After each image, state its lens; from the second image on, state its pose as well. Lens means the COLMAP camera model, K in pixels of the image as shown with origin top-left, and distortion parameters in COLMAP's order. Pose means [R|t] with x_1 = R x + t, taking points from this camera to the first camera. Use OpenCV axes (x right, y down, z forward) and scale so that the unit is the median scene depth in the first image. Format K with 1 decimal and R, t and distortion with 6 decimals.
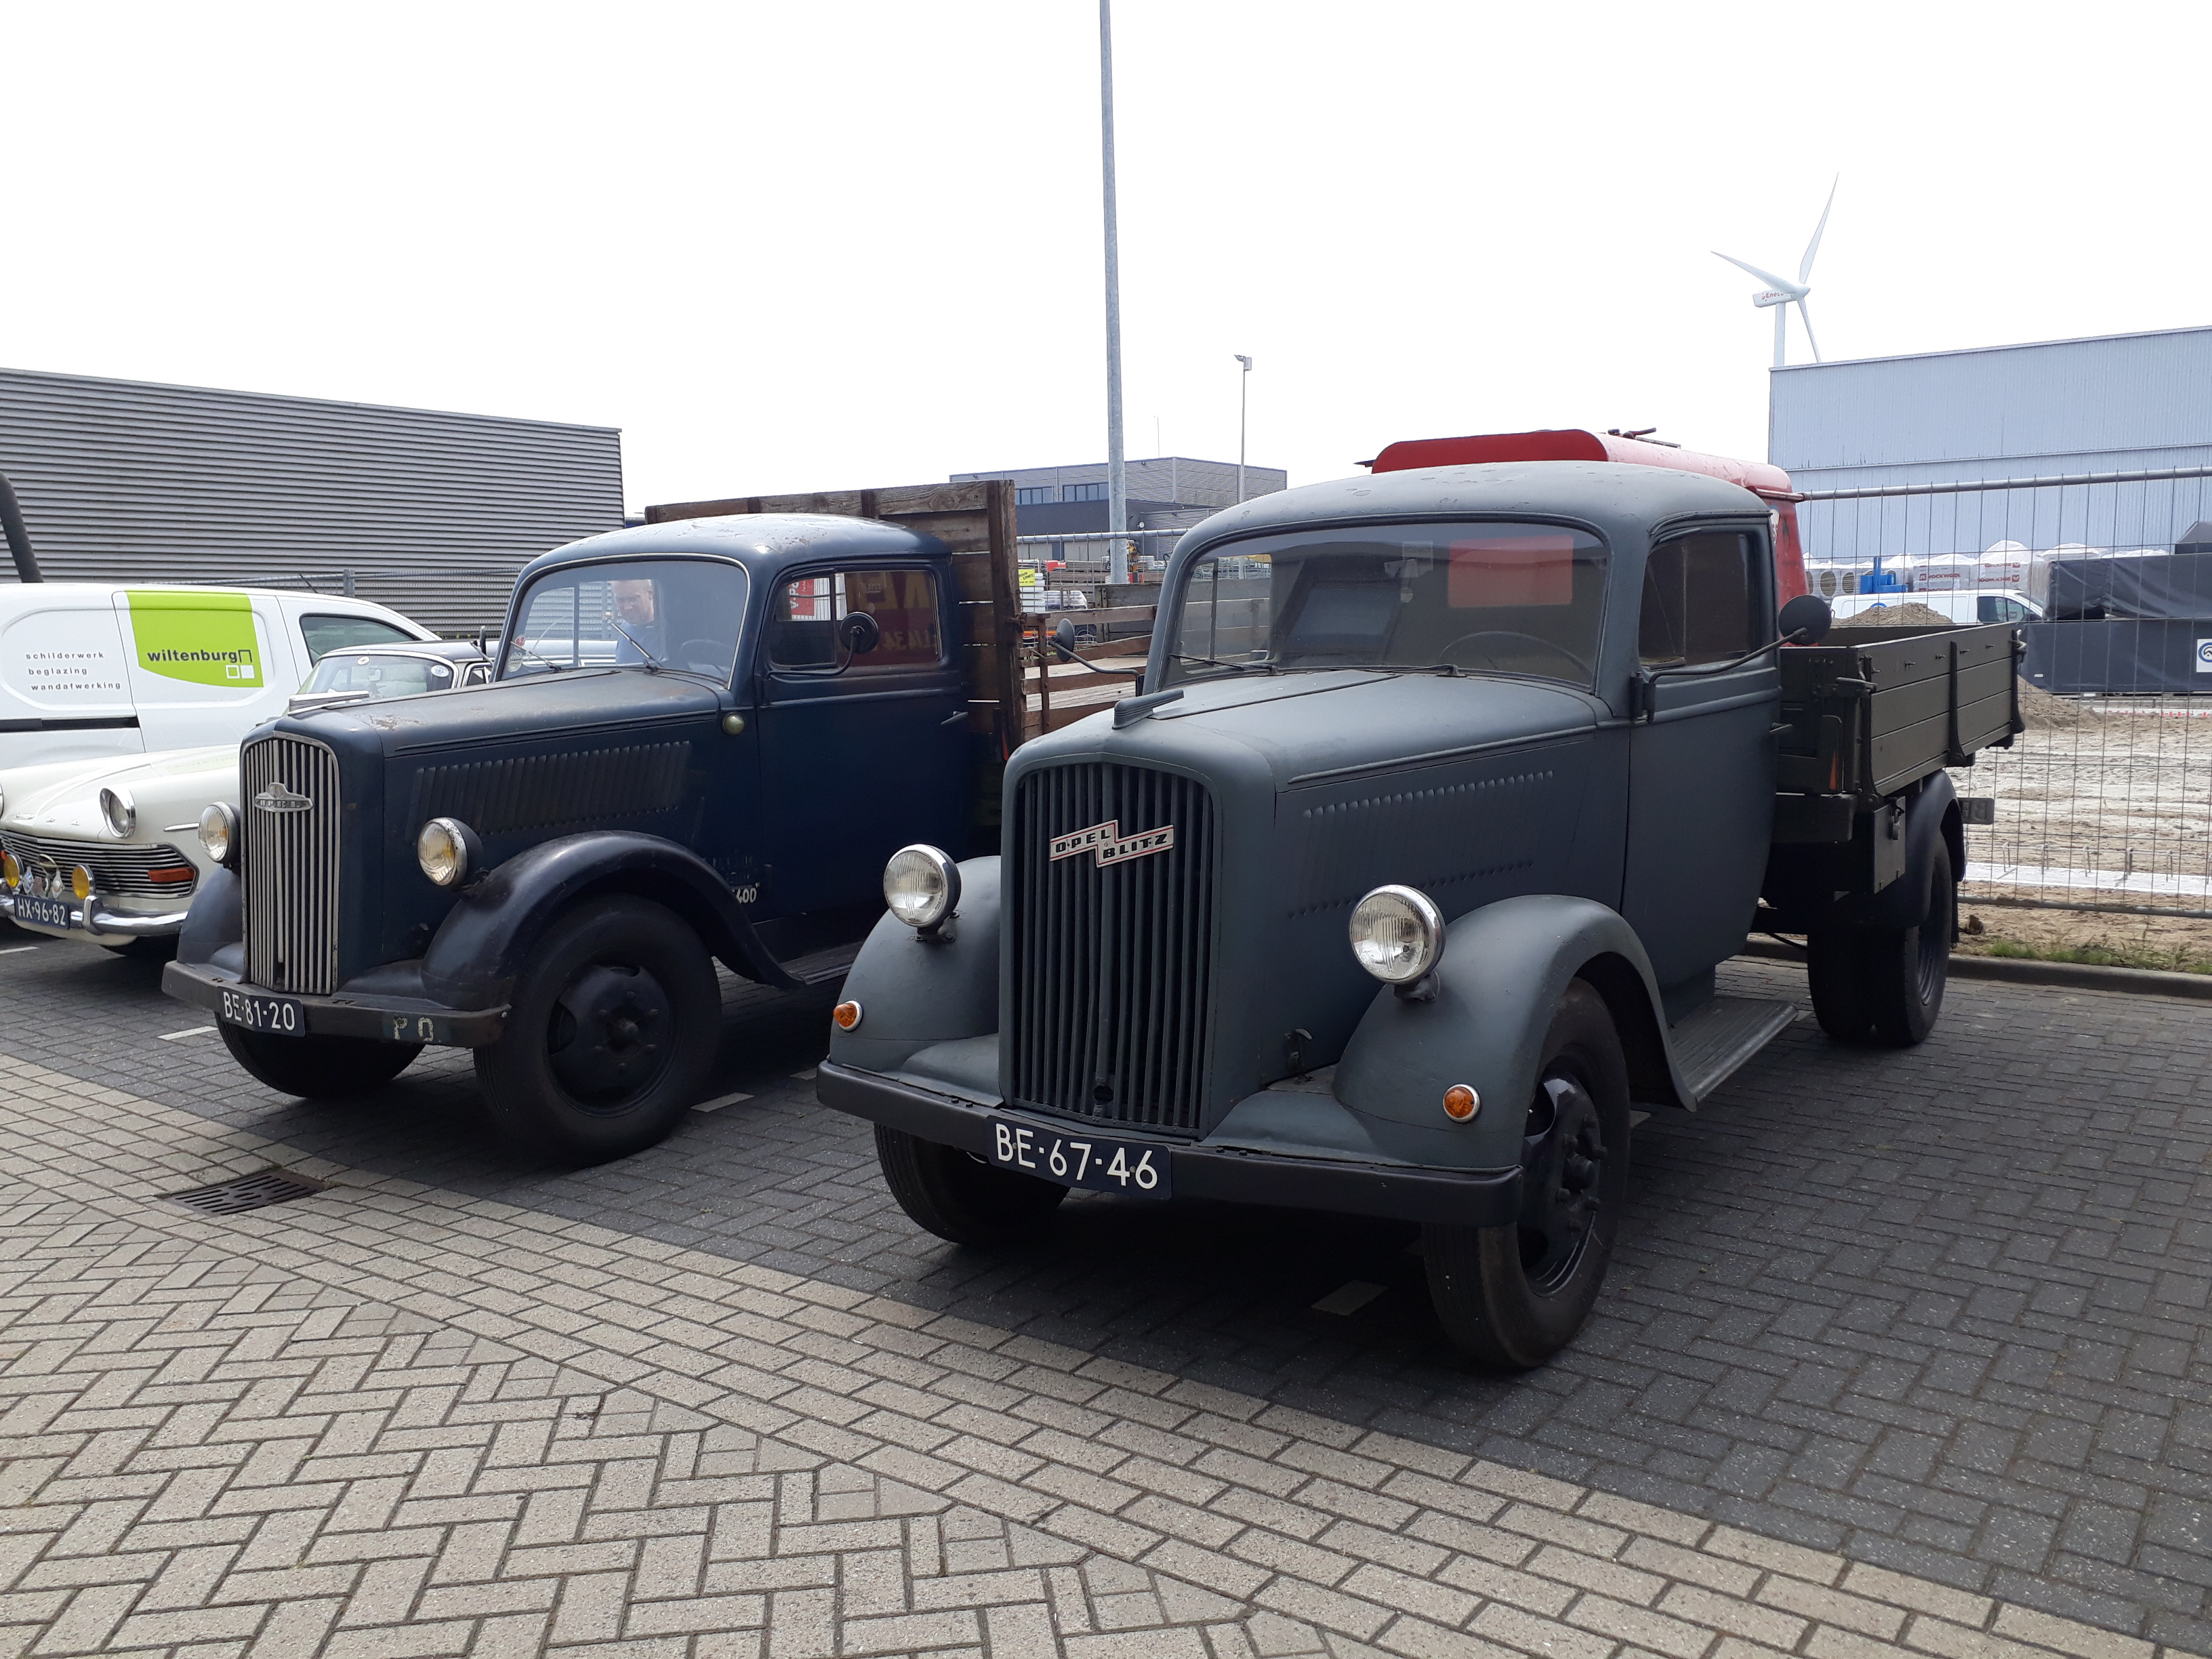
lens RADIAL K [[1740.4, 0, 1106.7], [0, 1740.4, 818.4], [0, 0, 1]] dist [0.054288, -0.032077]
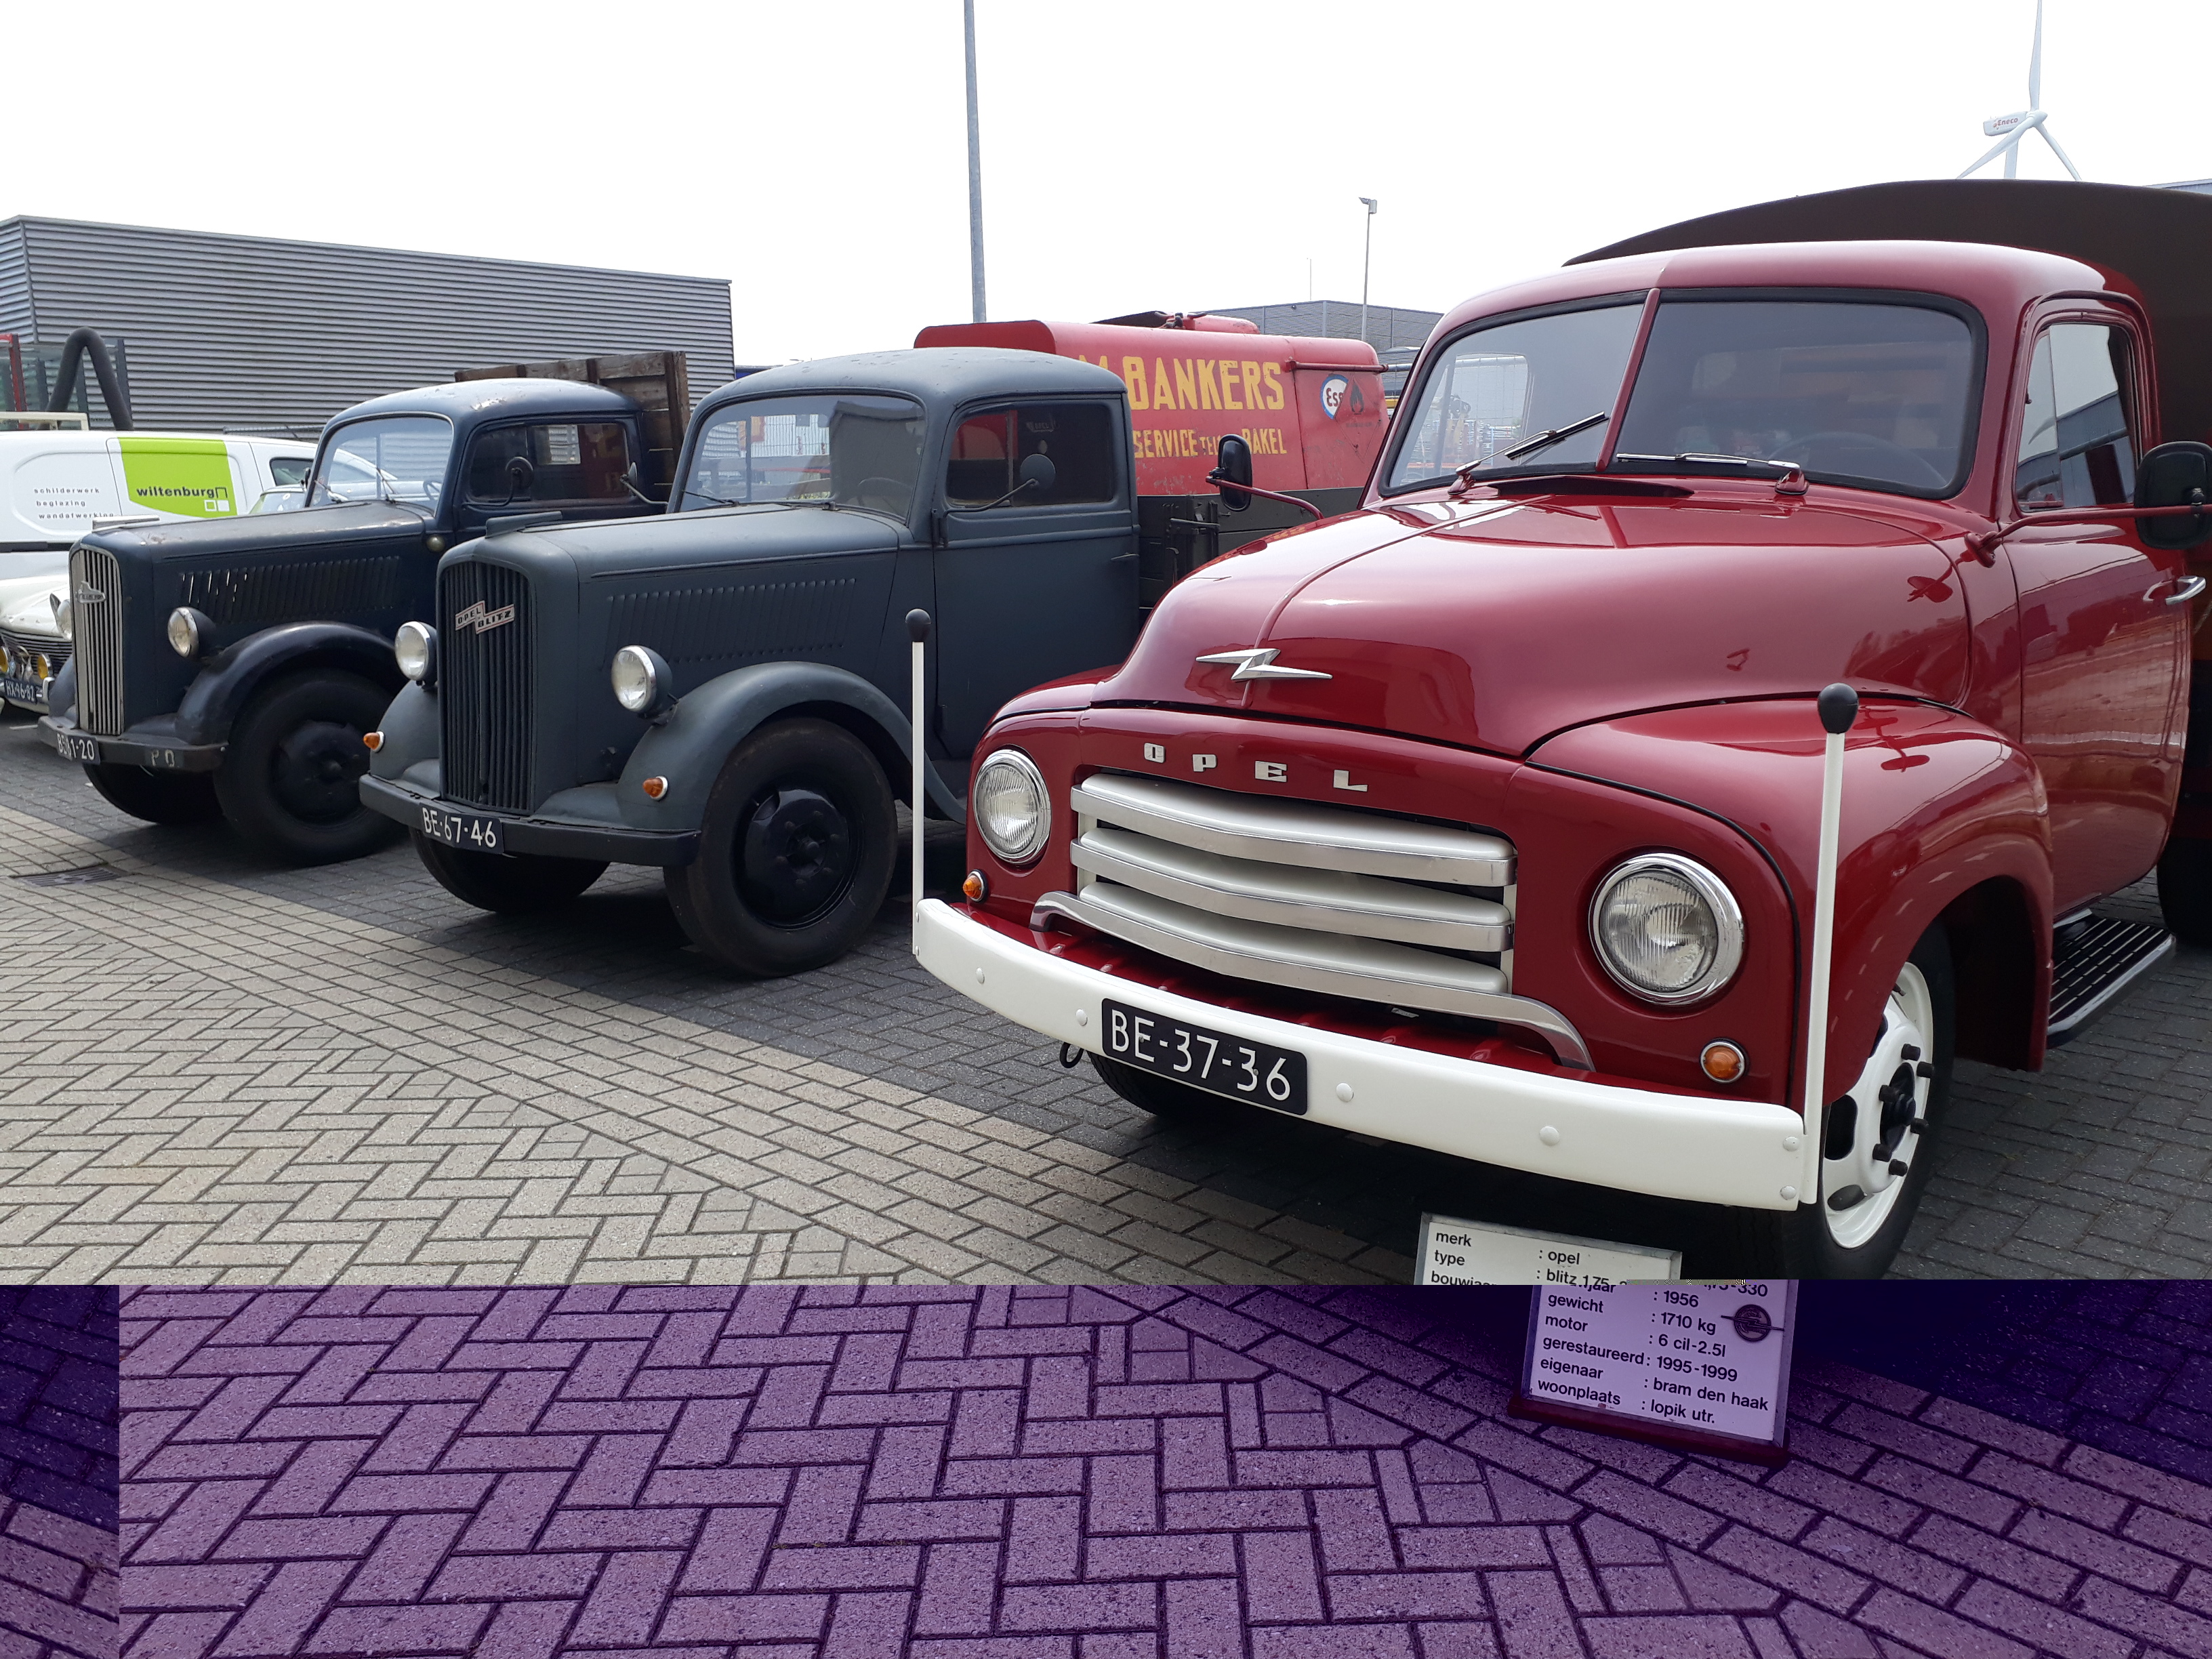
lens RADIAL K [[1740.4, 0, 1117.8], [0, 1740.4, 837.4], [0, 0, 1]] dist [0.054288, -0.032077]
pose [[0.994320, 0.026422, -0.103102, 0.482068], [-0.016568, 0.995312, 0.095288, 0.034215], [0.105136, -0.093039, 0.990096, -0.298687]]
